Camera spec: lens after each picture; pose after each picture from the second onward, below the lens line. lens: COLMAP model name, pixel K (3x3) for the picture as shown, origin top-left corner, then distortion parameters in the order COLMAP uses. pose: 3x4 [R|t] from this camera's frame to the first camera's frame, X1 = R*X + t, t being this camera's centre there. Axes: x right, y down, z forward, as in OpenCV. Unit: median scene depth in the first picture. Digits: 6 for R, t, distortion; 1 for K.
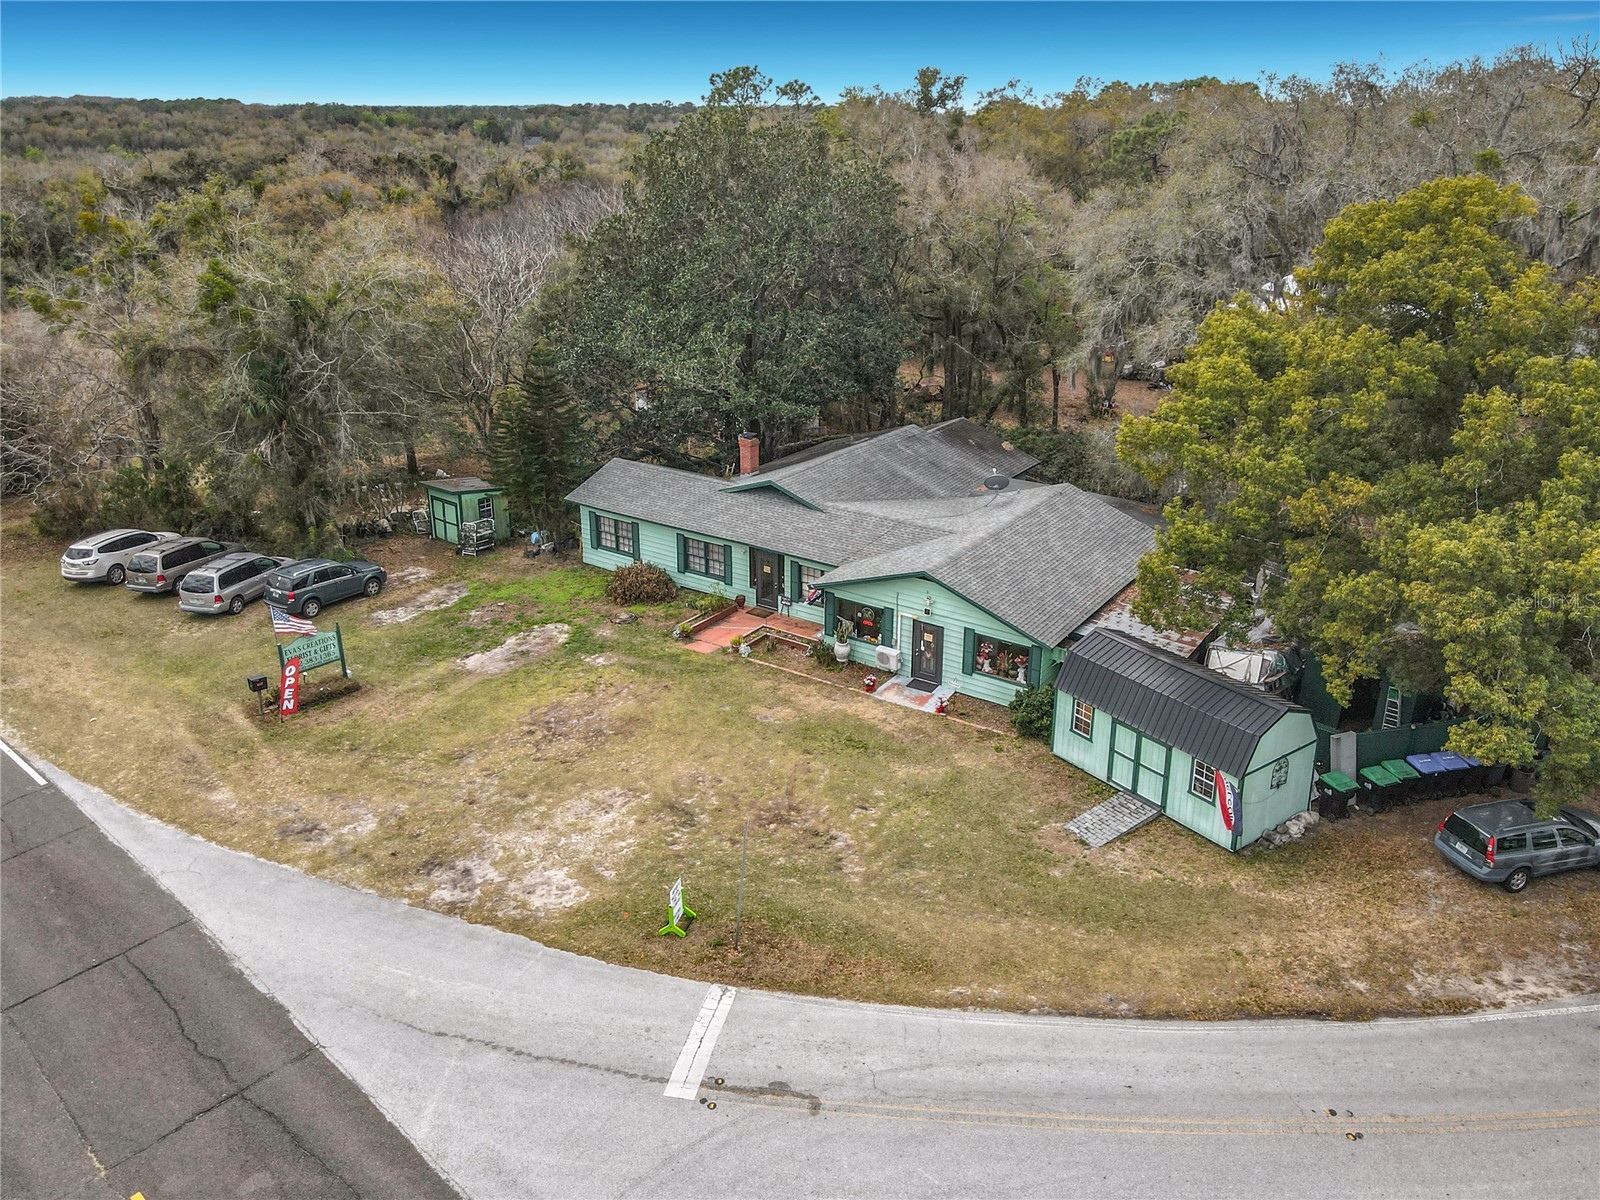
lens RADIAL K [[1209.7, 0, 807.9], [0, 1209.7, 571.2], [0, 0, 1]] dist [-0.004241, 0.007242]
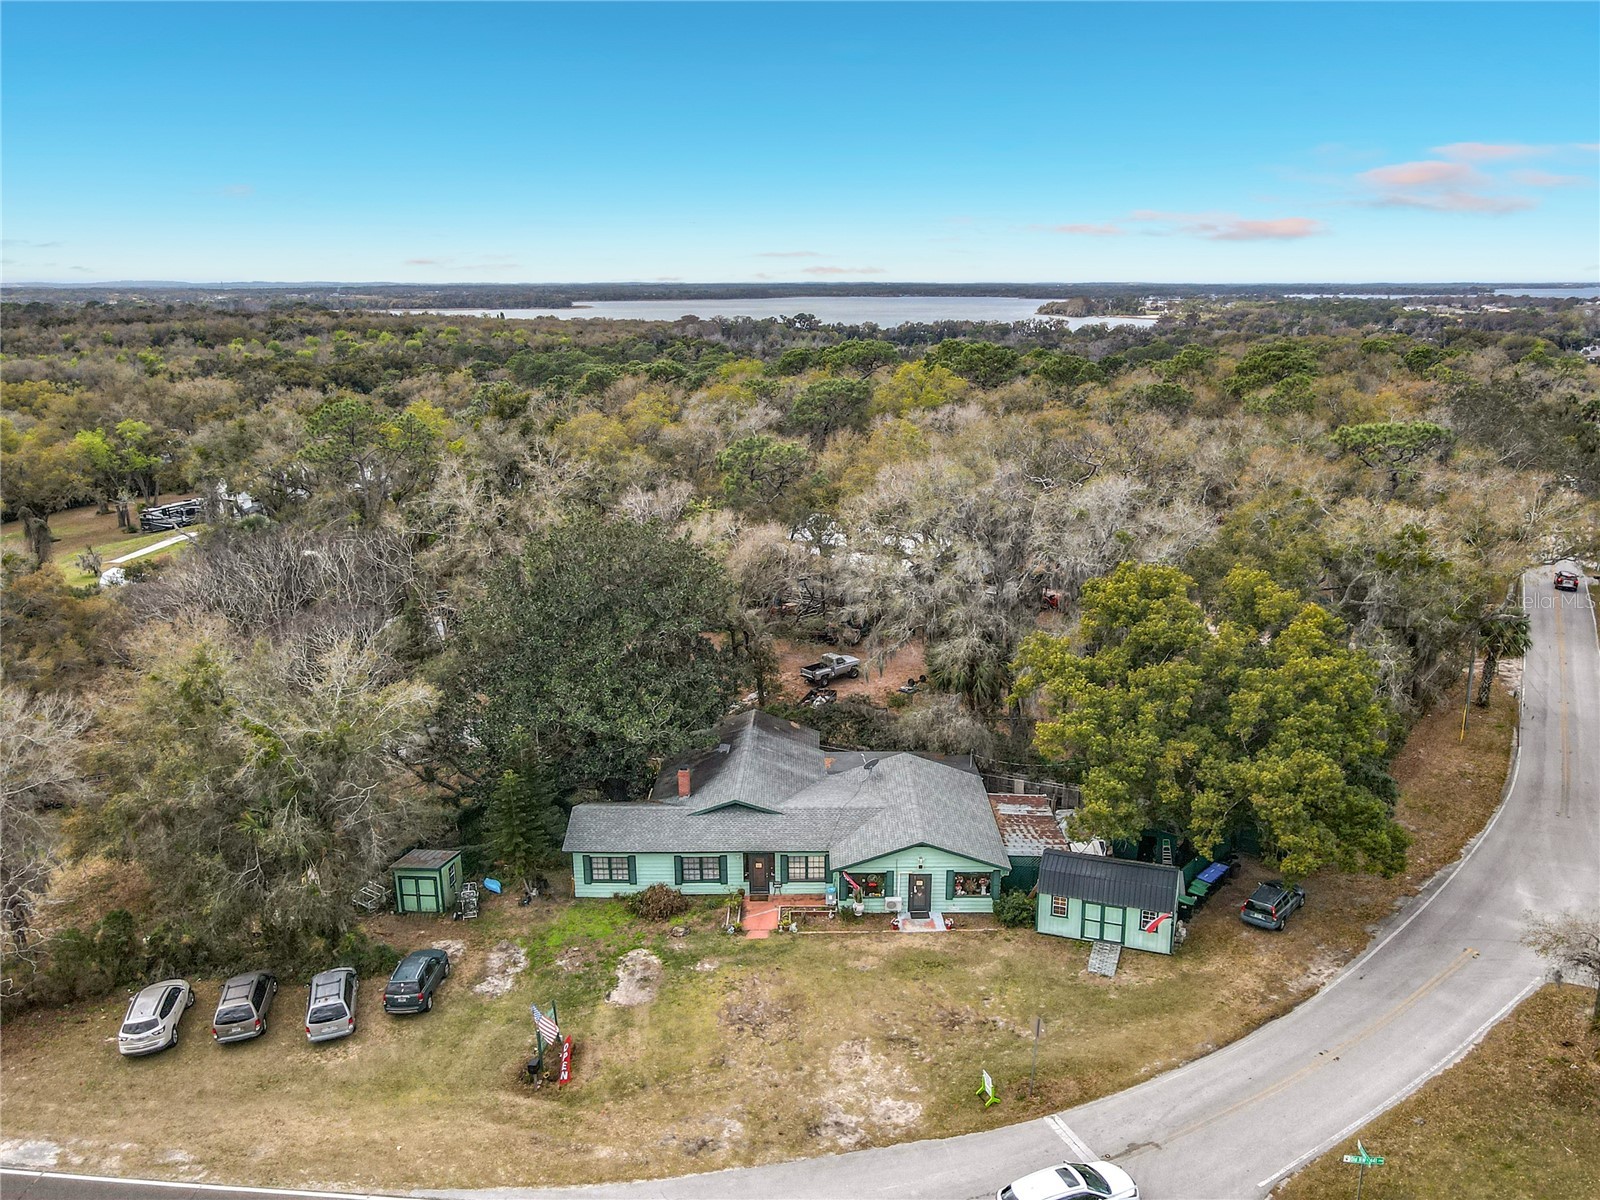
lens RADIAL K [[1211.0, 0, 801.3], [0, 1211.0, 589.9], [0, 0, 1]] dist [-0.005527, 0.006043]
pose [[0.829790, -0.144029, 0.539171, -0.809719], [0.211466, 0.975226, -0.064936, -0.242937], [-0.516460, 0.167899, 0.839689, -0.275353]]
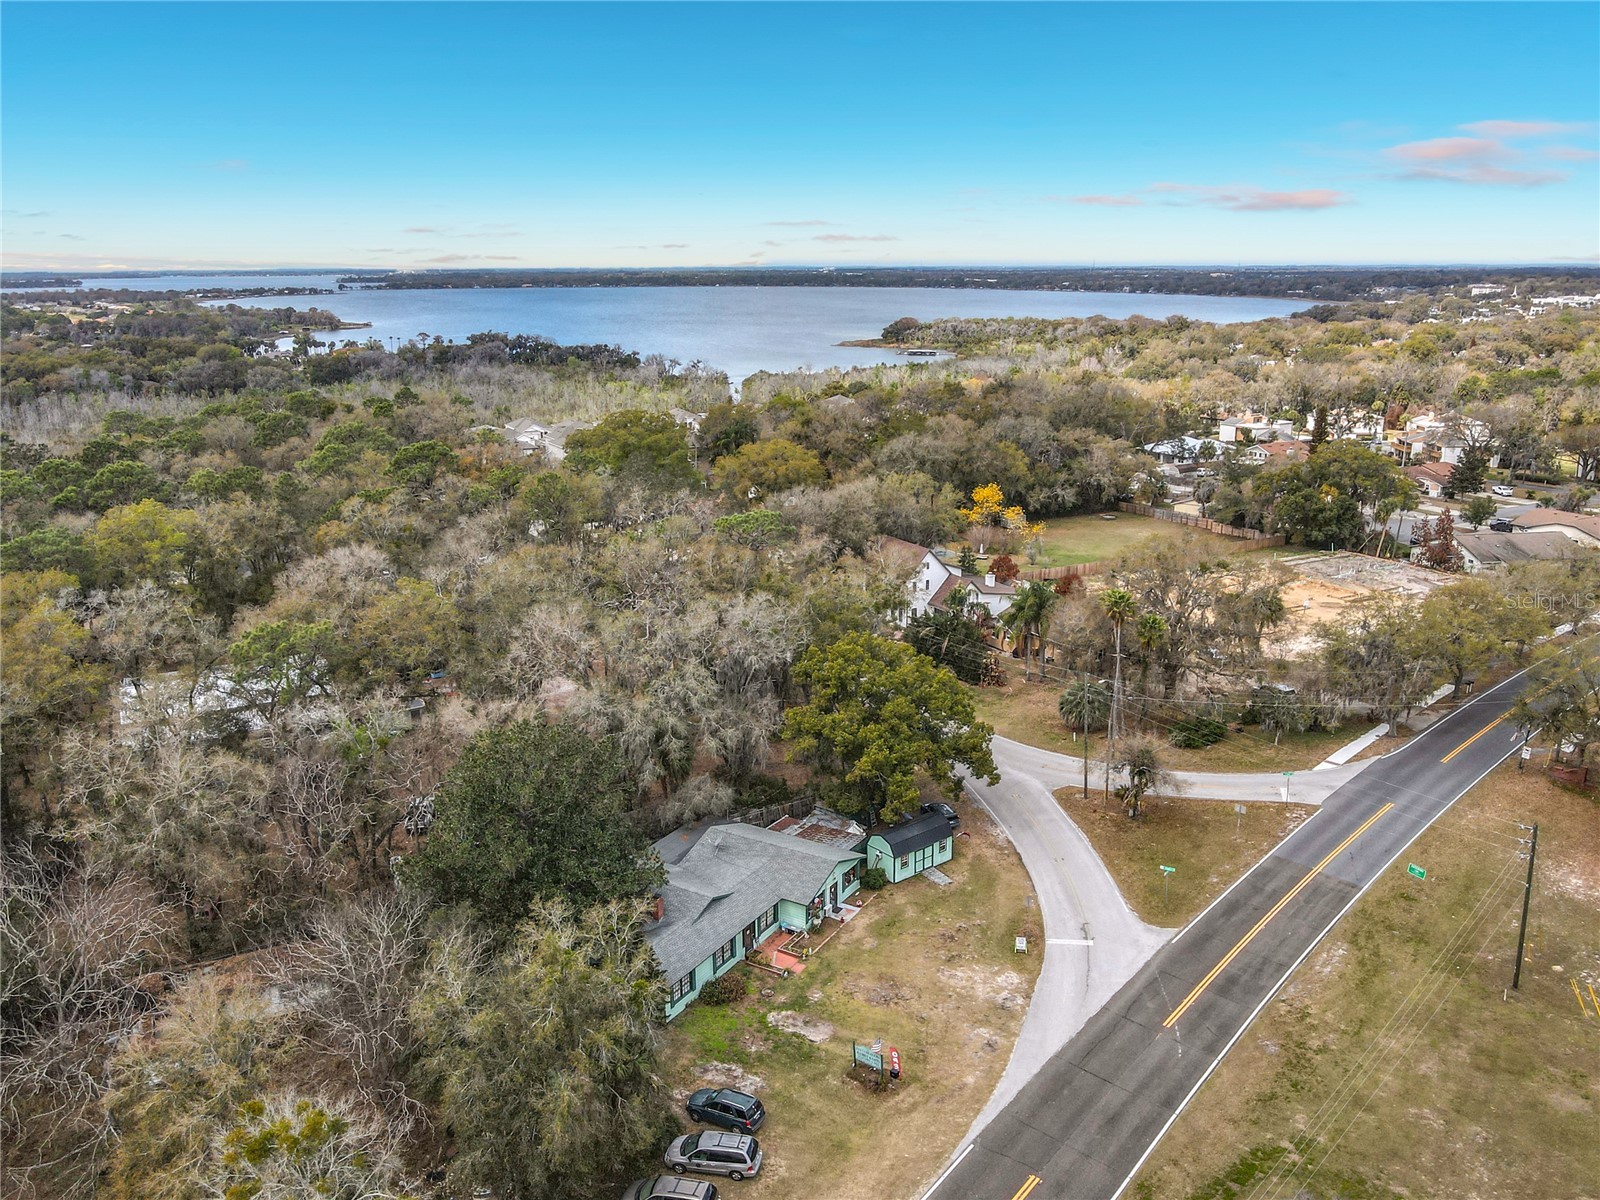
lens RADIAL K [[1234.8, 0, 817.0], [0, 1234.8, 603.1], [0, 0, 1]] dist [-0.026844, 0.057372]
pose [[-0.059694, -0.265584, 0.962238, -2.038890], [0.369963, 0.889420, 0.268438, -1.085646], [-0.927127, 0.372017, 0.045163, 0.732367]]
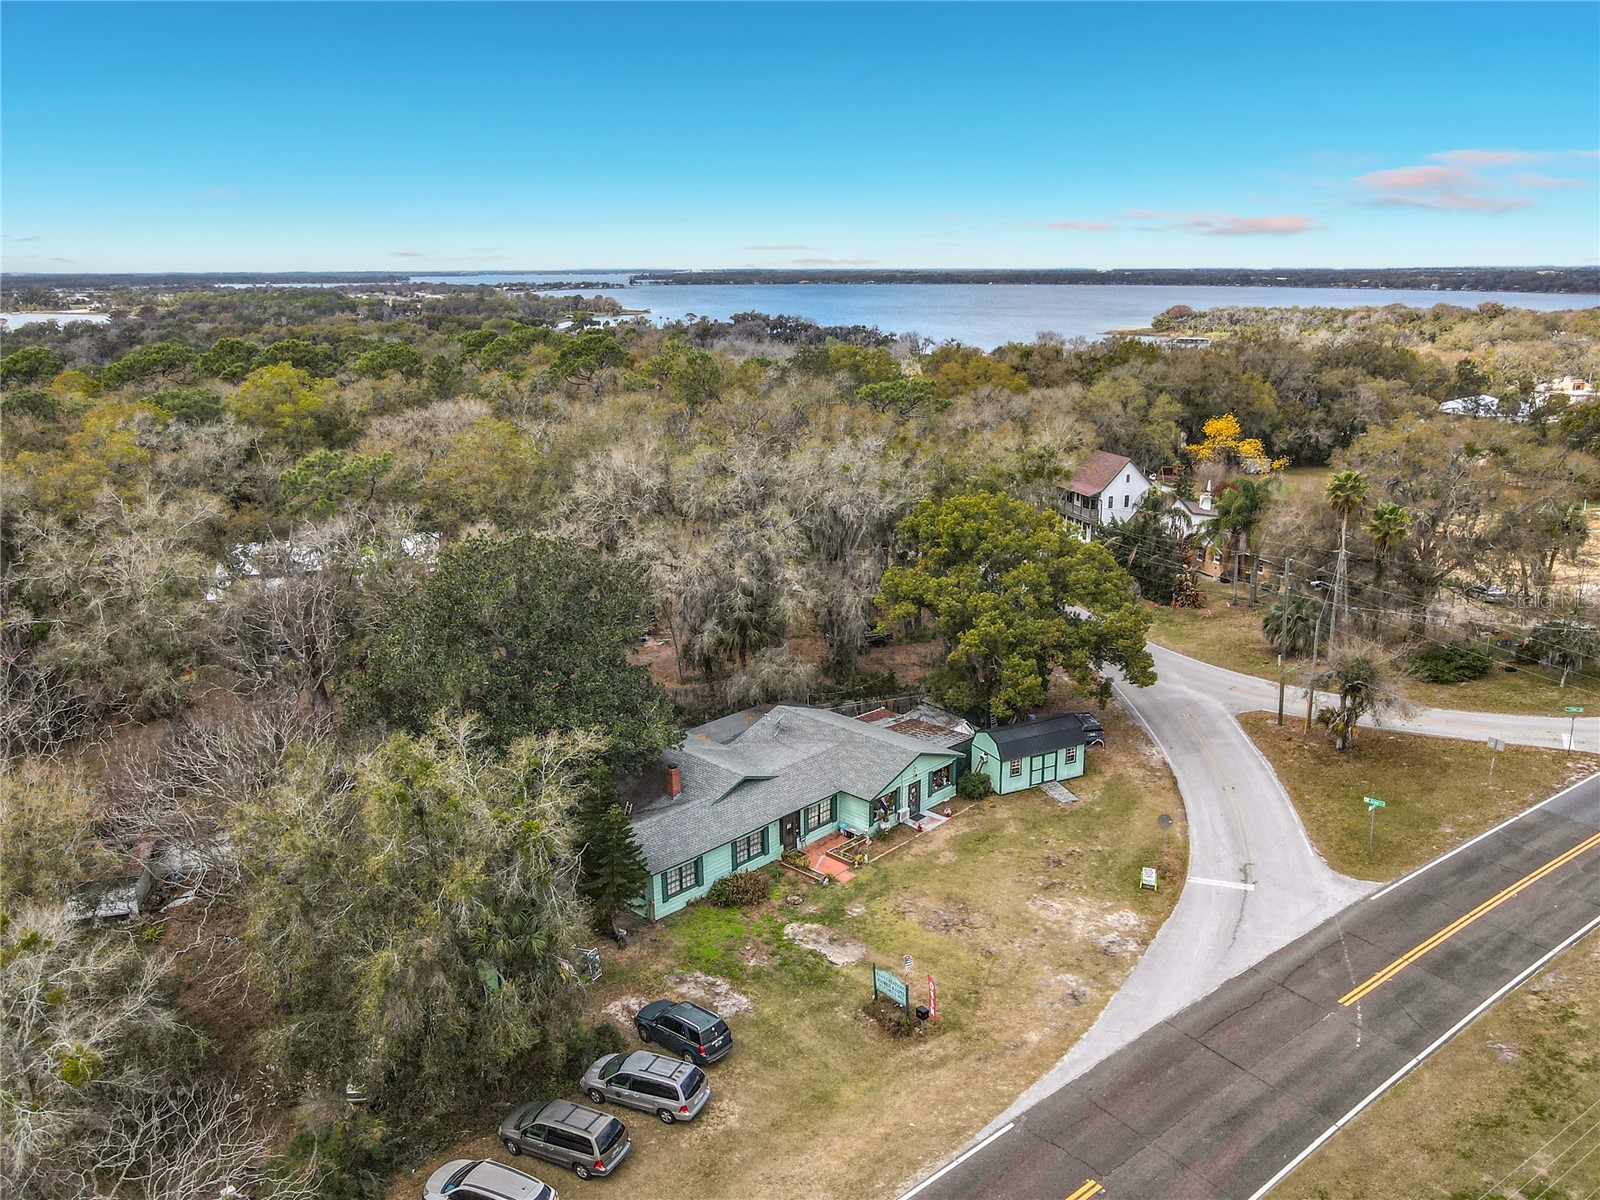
lens RADIAL K [[1234.8, 0, 817.0], [0, 1234.8, 603.1], [0, 0, 1]] dist [-0.026844, 0.057372]
pose [[0.154143, -0.263935, 0.952144, -1.607442], [0.364839, 0.910763, 0.193401, -0.610090], [-0.918223, 0.317568, 0.236682, 0.622688]]
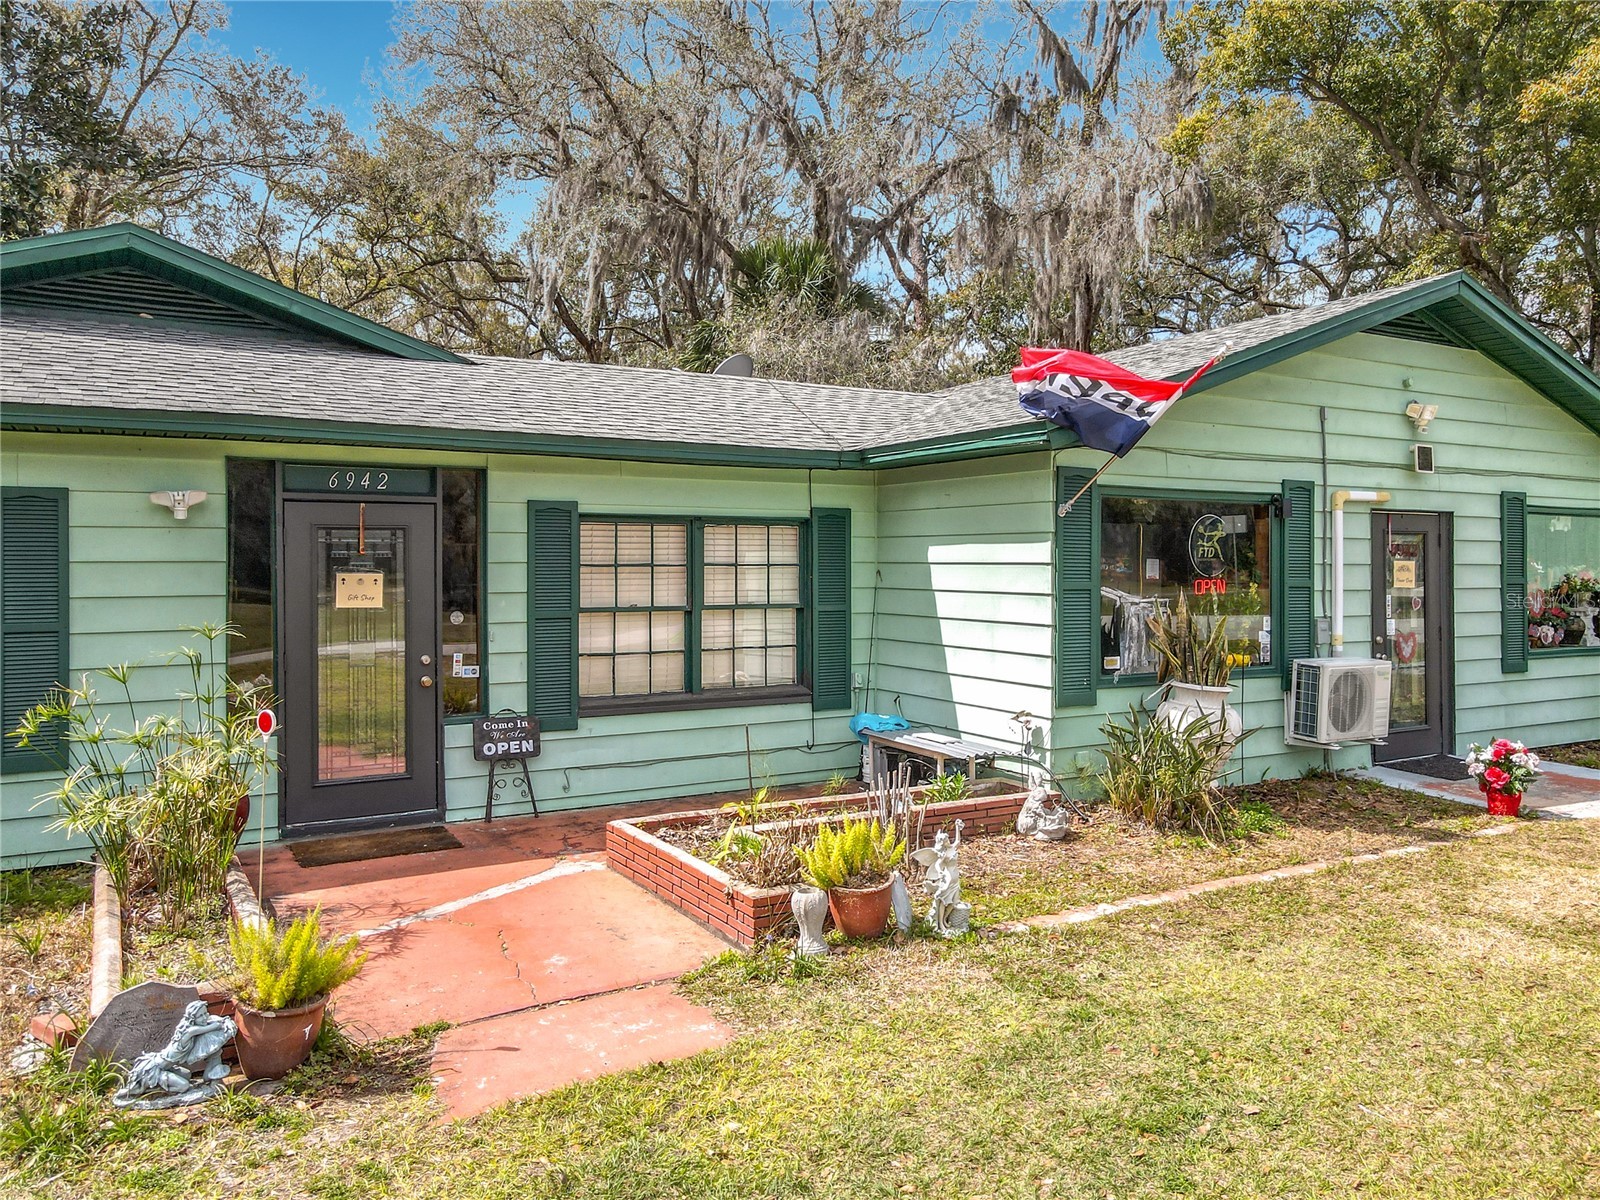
lens RADIAL K [[1194.5, 0, 808.1], [0, 1194.5, 563.5], [0, 0, 1]] dist [-0.011486, 0.052097]
pose [[0.427785, 0.001781, 0.903879, -0.192158], [0.330060, 0.930636, -0.158043, 0.051816], [-0.841463, 0.365943, 0.397525, 1.021880]]
